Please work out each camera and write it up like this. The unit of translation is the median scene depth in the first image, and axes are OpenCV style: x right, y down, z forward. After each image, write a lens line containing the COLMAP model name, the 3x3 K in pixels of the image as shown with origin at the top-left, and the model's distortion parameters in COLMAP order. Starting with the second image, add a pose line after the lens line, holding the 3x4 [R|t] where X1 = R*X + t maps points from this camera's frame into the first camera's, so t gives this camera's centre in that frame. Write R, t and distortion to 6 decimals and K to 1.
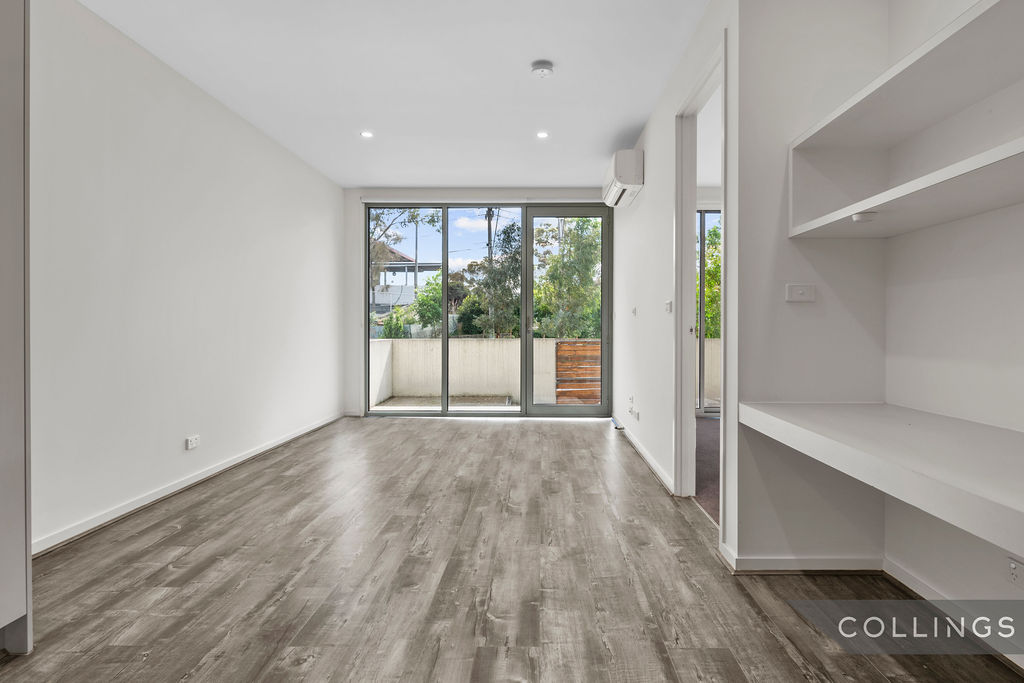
lens RADIAL K [[540.8, 0, 539.1], [0, 540.8, 332.2], [0, 0, 1]] dist [0.000921, -0.000423]
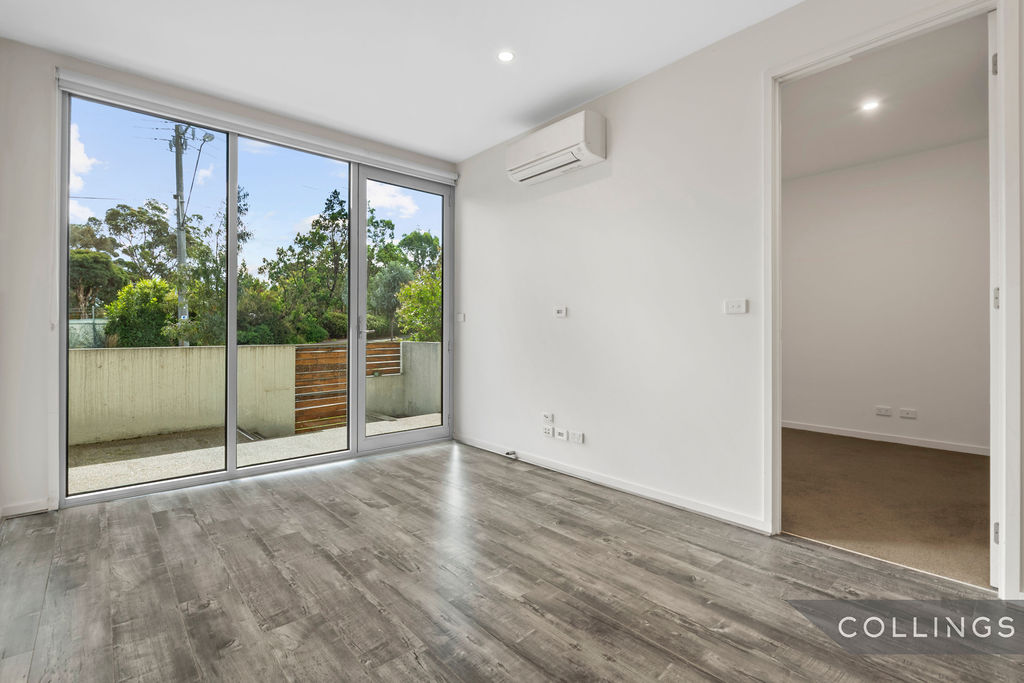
lens RADIAL K [[475.1, 0, 512.0], [0, 475.1, 341.5], [0, 0, 1]] dist [-0.008374, -0.000356]
pose [[0.748359, -0.013225, 0.663162, -0.572884], [0.003119, 0.999860, 0.016419, -0.016208], [-0.663286, -0.010219, 0.748296, 0.752648]]
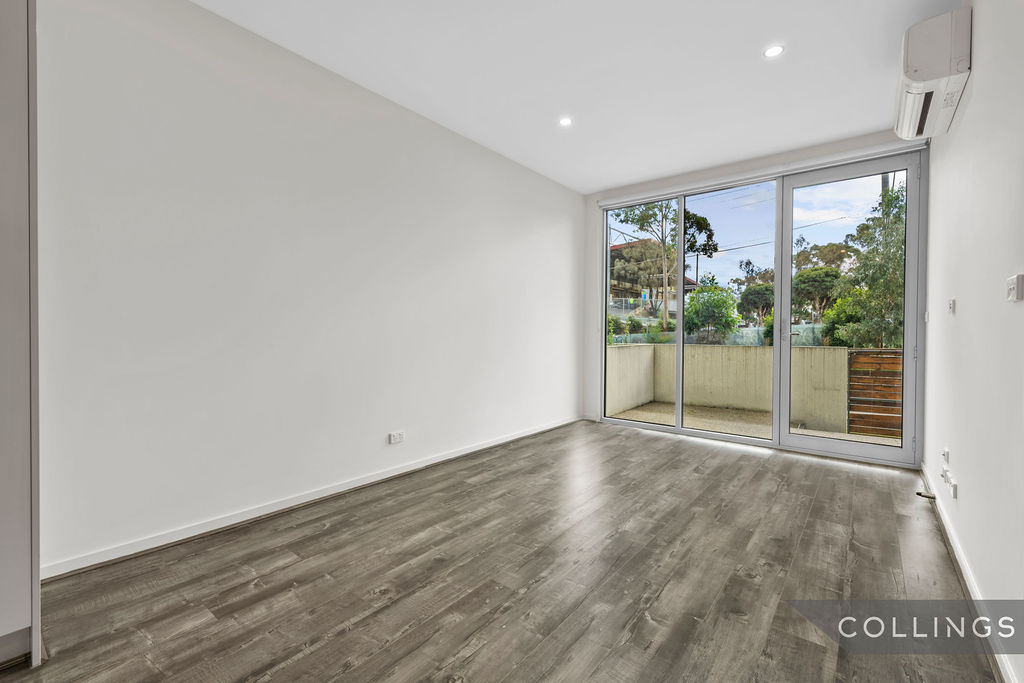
lens RADIAL K [[441.0, 0, 525.1], [0, 441.0, 349.9], [0, 0, 1]] dist [0.000828, -0.000051]
pose [[0.790357, 0.029077, -0.611956, 0.146921], [-0.008708, 0.999305, 0.036235, -0.021320], [0.612585, -0.023310, 0.790061, 0.490556]]
